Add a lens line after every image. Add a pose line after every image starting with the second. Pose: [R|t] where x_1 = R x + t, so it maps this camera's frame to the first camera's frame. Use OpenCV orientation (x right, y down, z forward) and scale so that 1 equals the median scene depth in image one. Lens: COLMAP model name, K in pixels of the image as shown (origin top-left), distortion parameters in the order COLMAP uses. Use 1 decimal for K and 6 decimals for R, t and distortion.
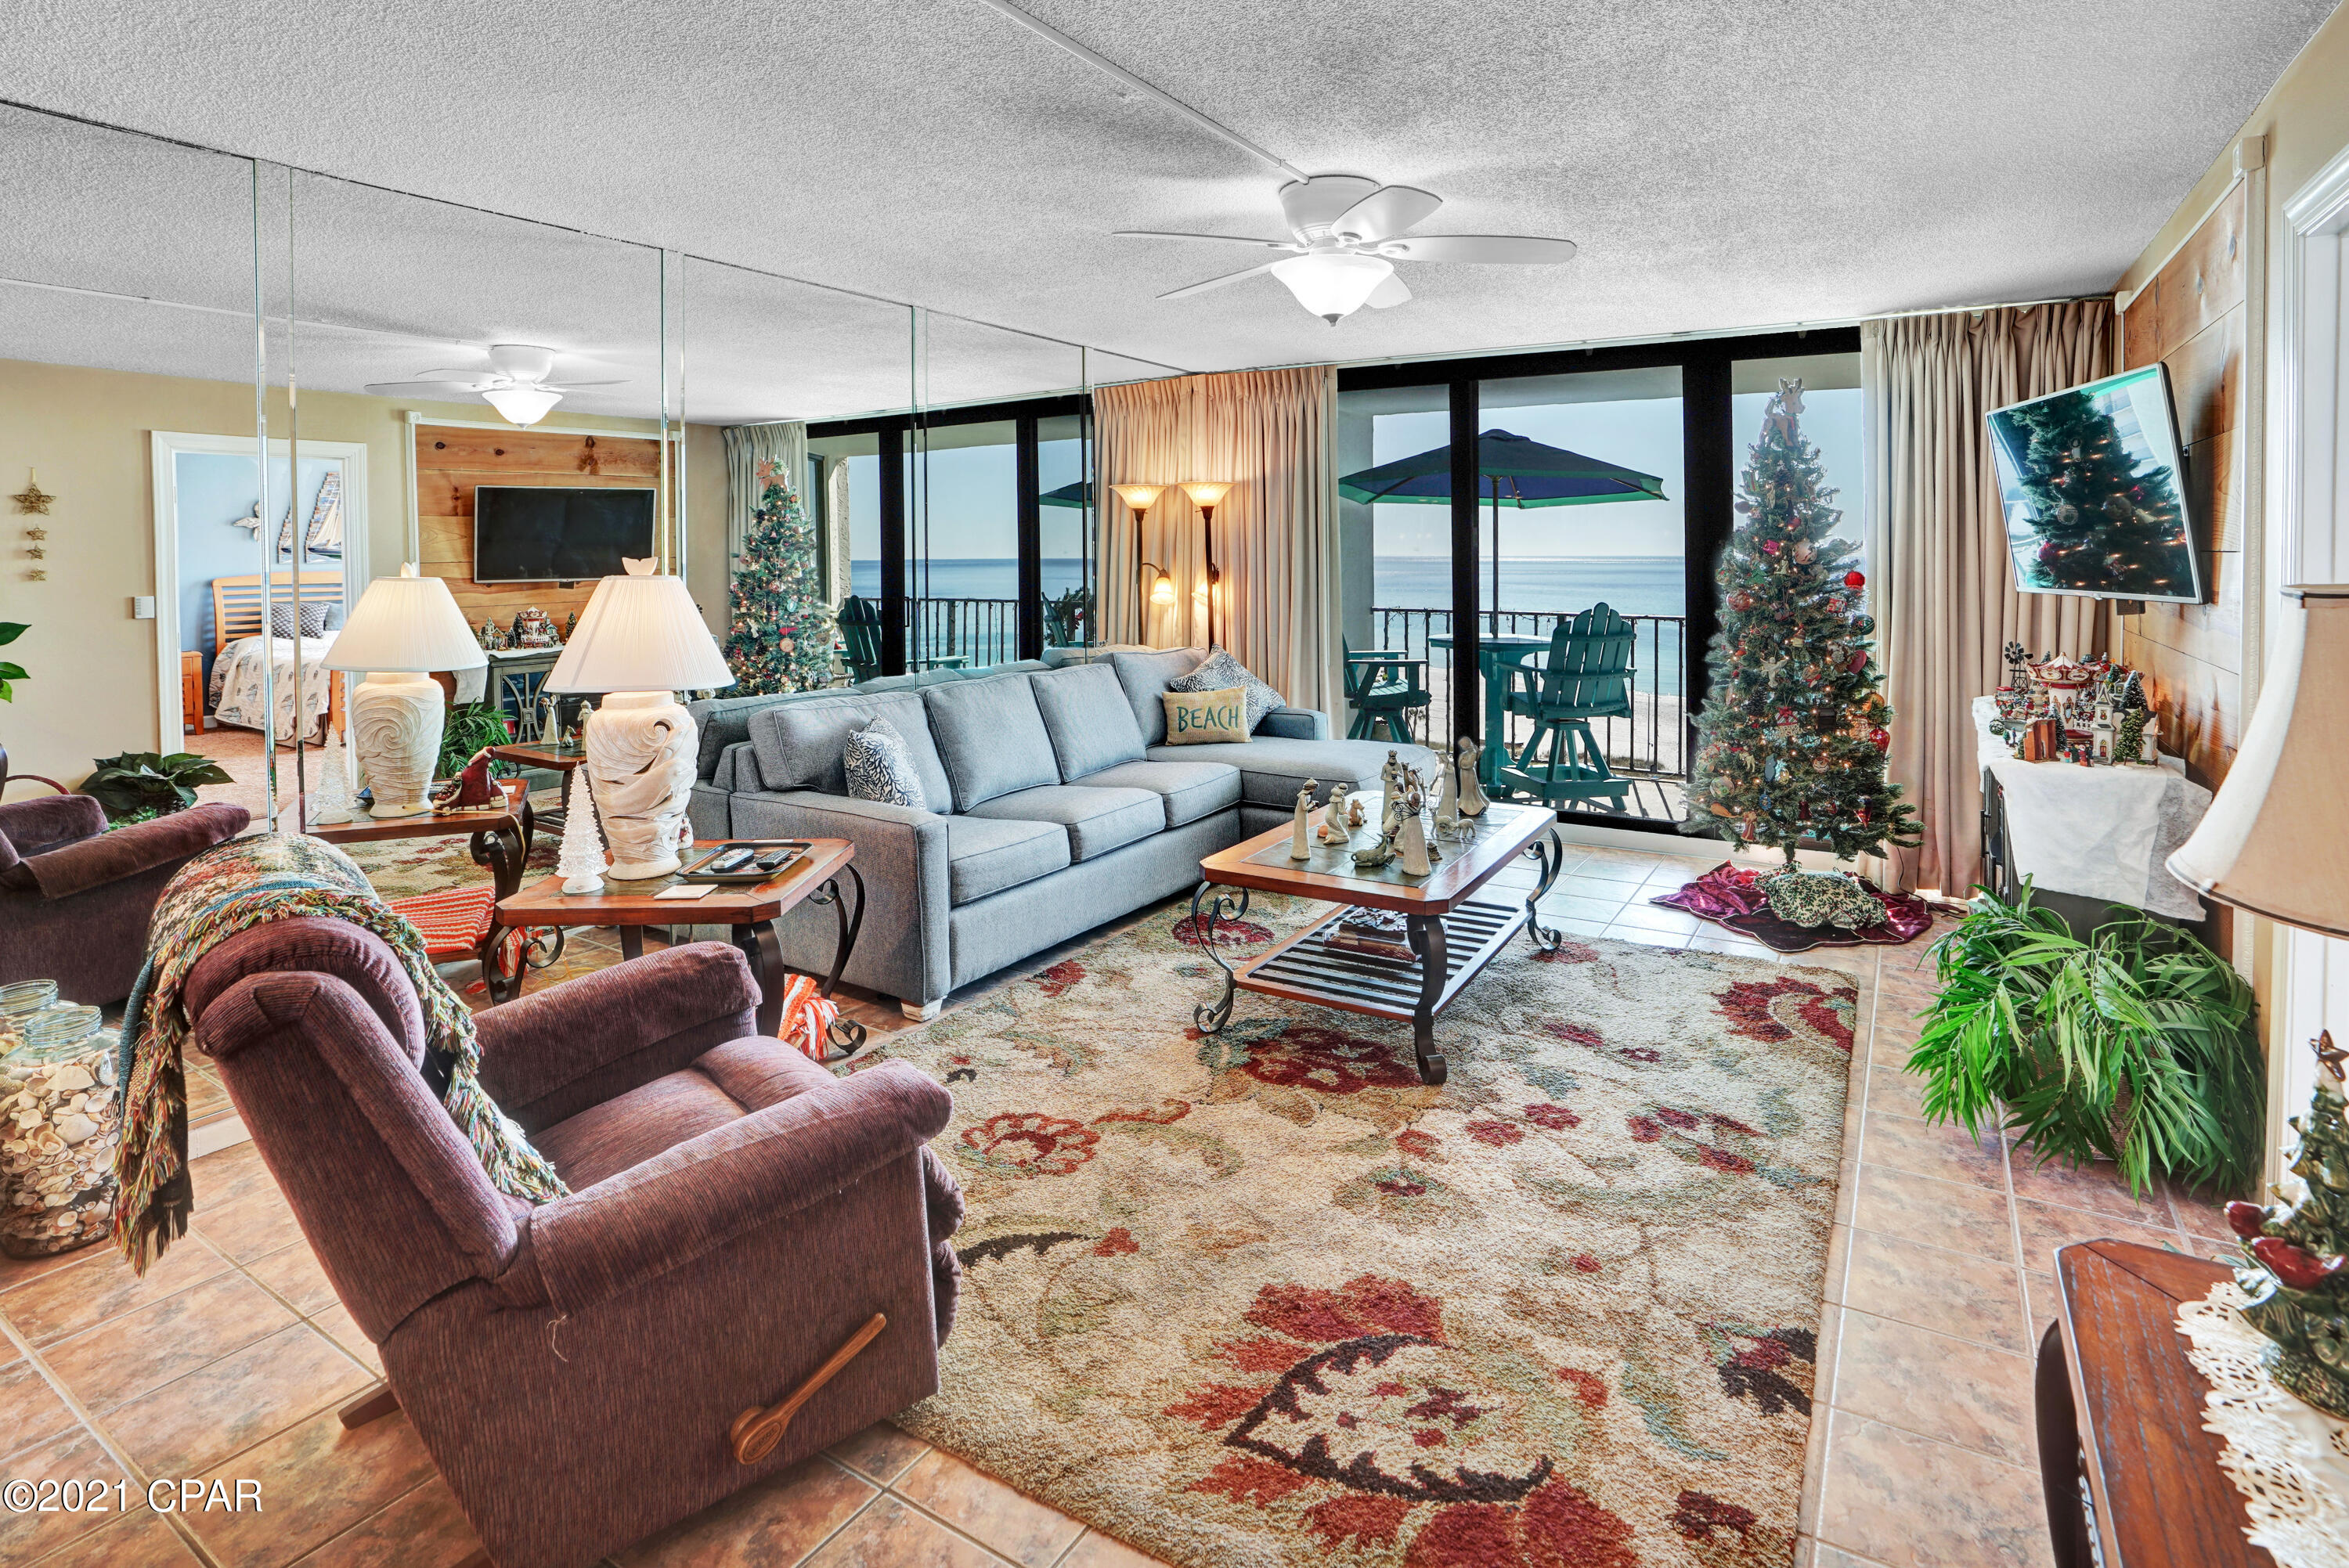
lens RADIAL K [[1171.4, 0, 1211.7], [0, 1171.4, 634.7], [0, 0, 1]] dist [-0.050779, 0.017885]
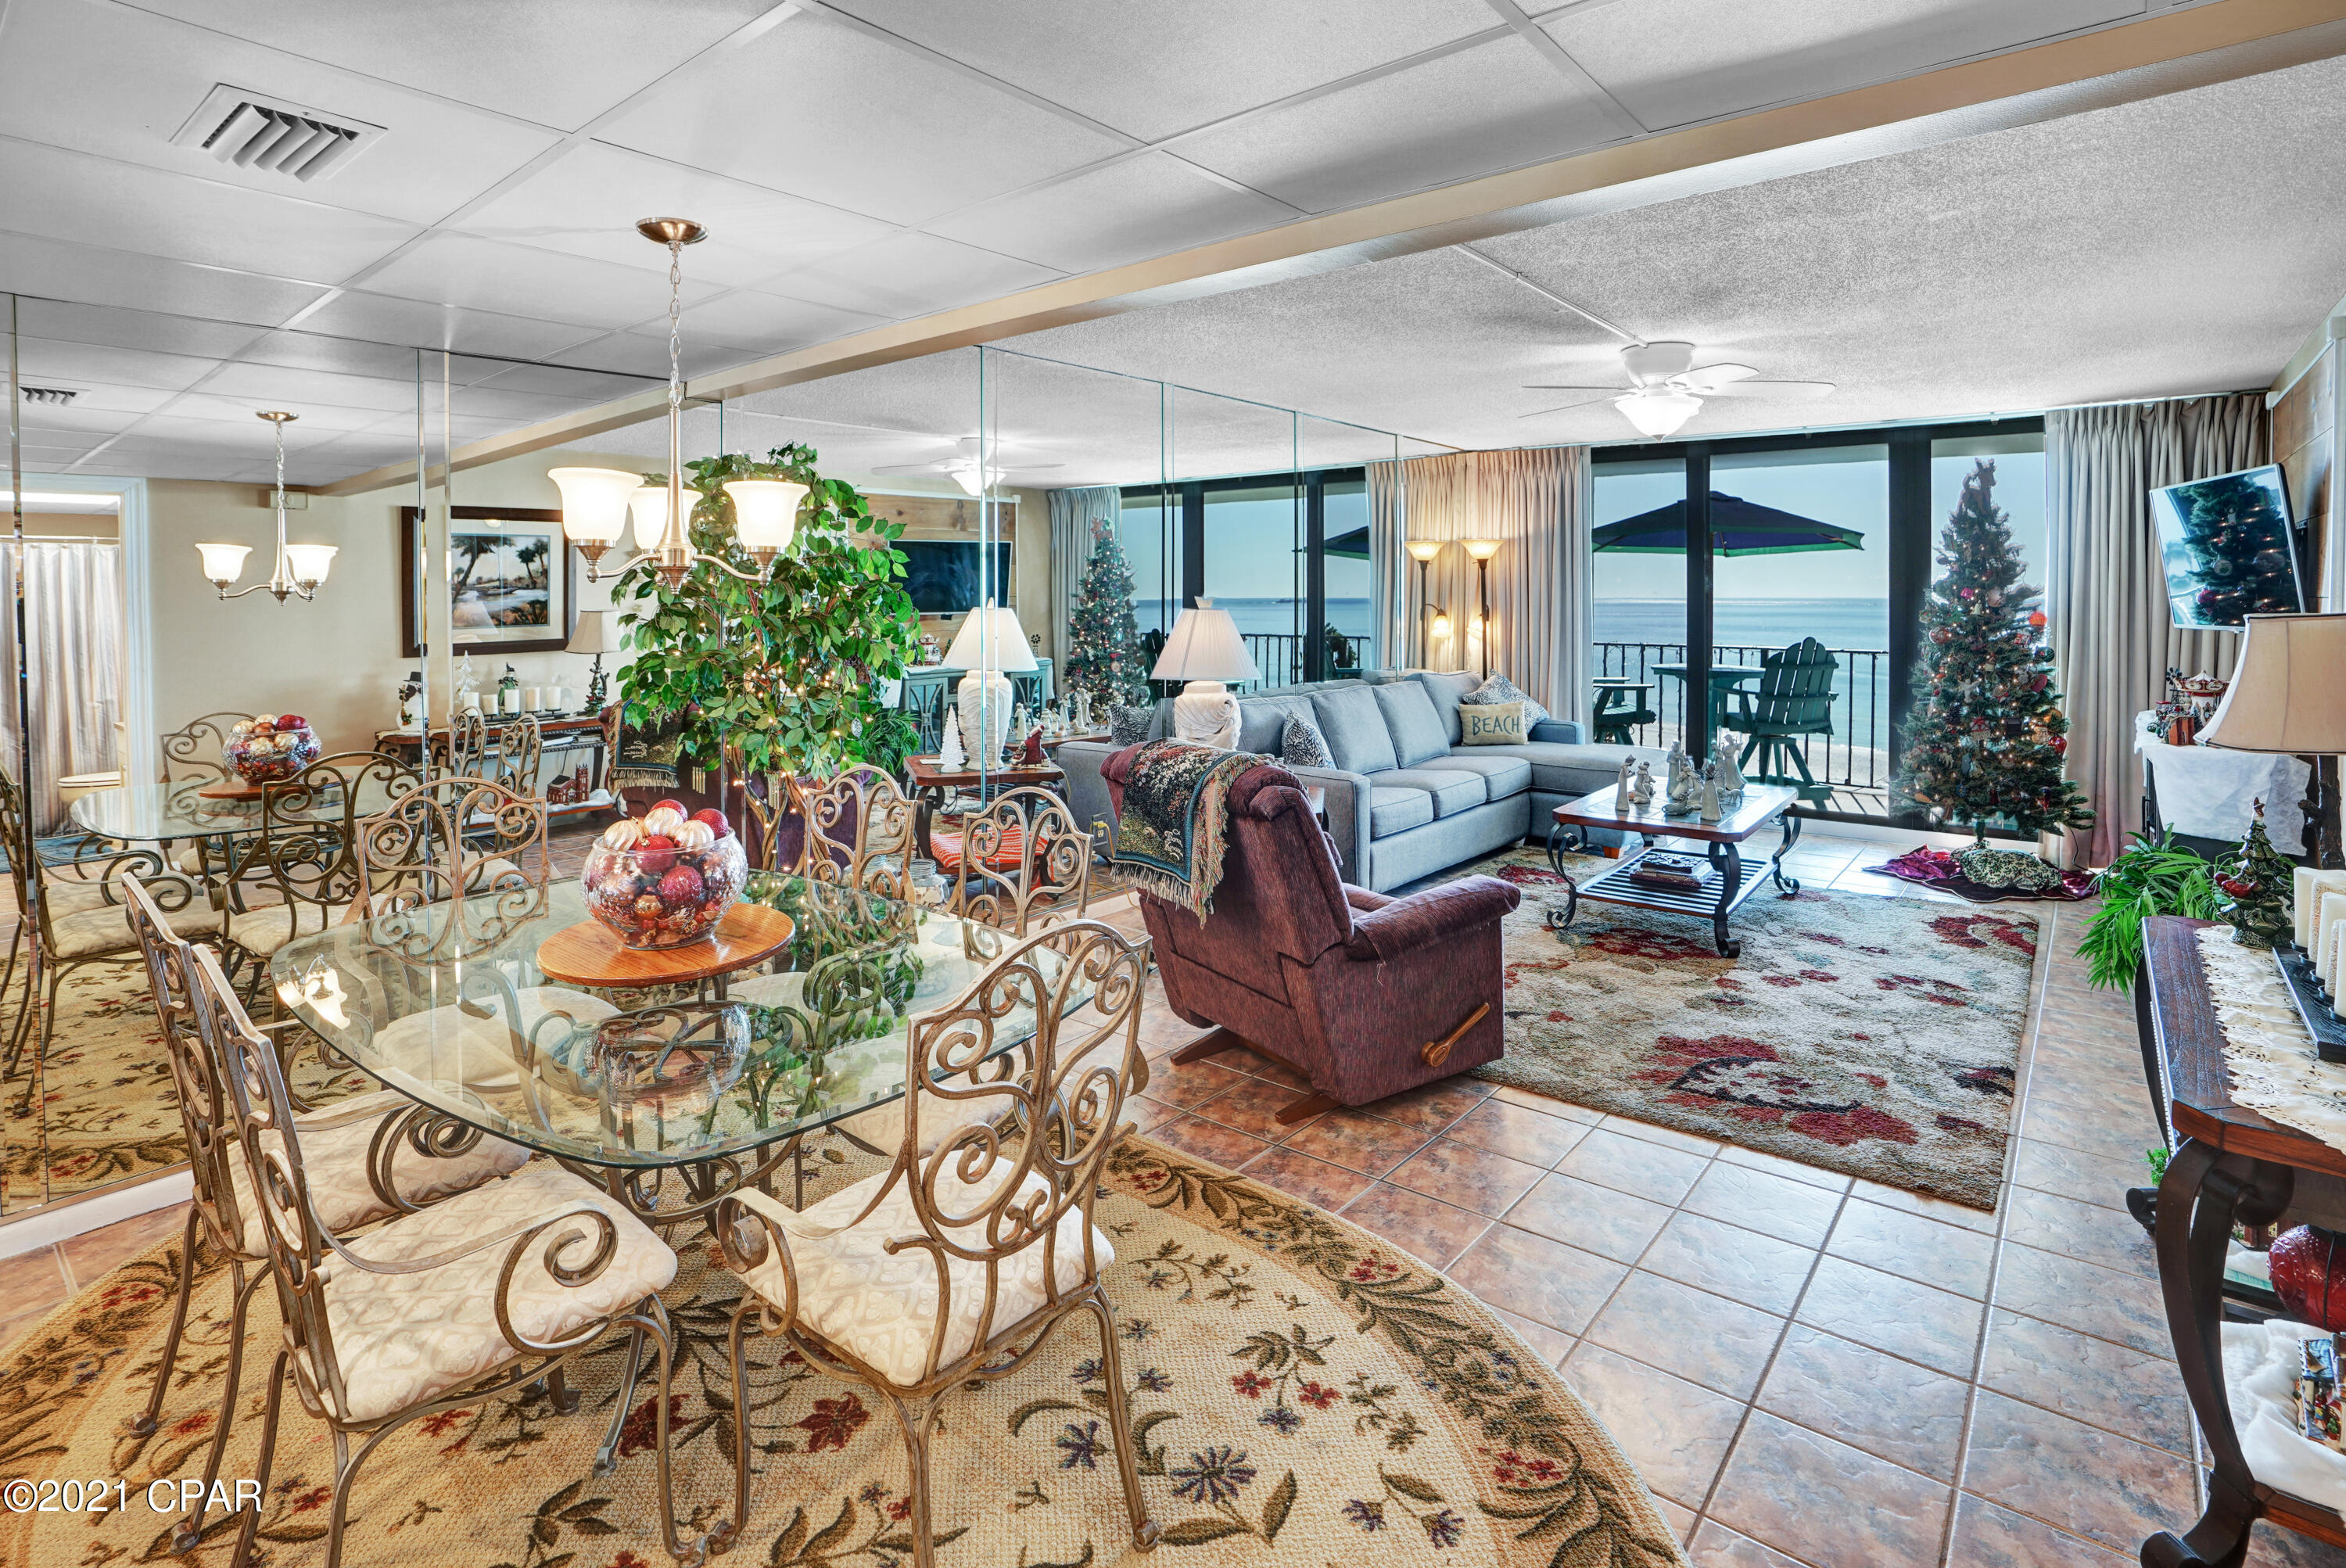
lens RADIAL K [[1170.1, 0, 1175.7], [0, 1170.1, 676.2], [0, 0, 1]] dist [-0.050779, 0.017885]
pose [[0.990907, 0.011074, -0.134089, -0.214198], [-0.010828, 0.999938, 0.002560, 0.022720], [0.134109, -0.001085, 0.990966, -0.373008]]
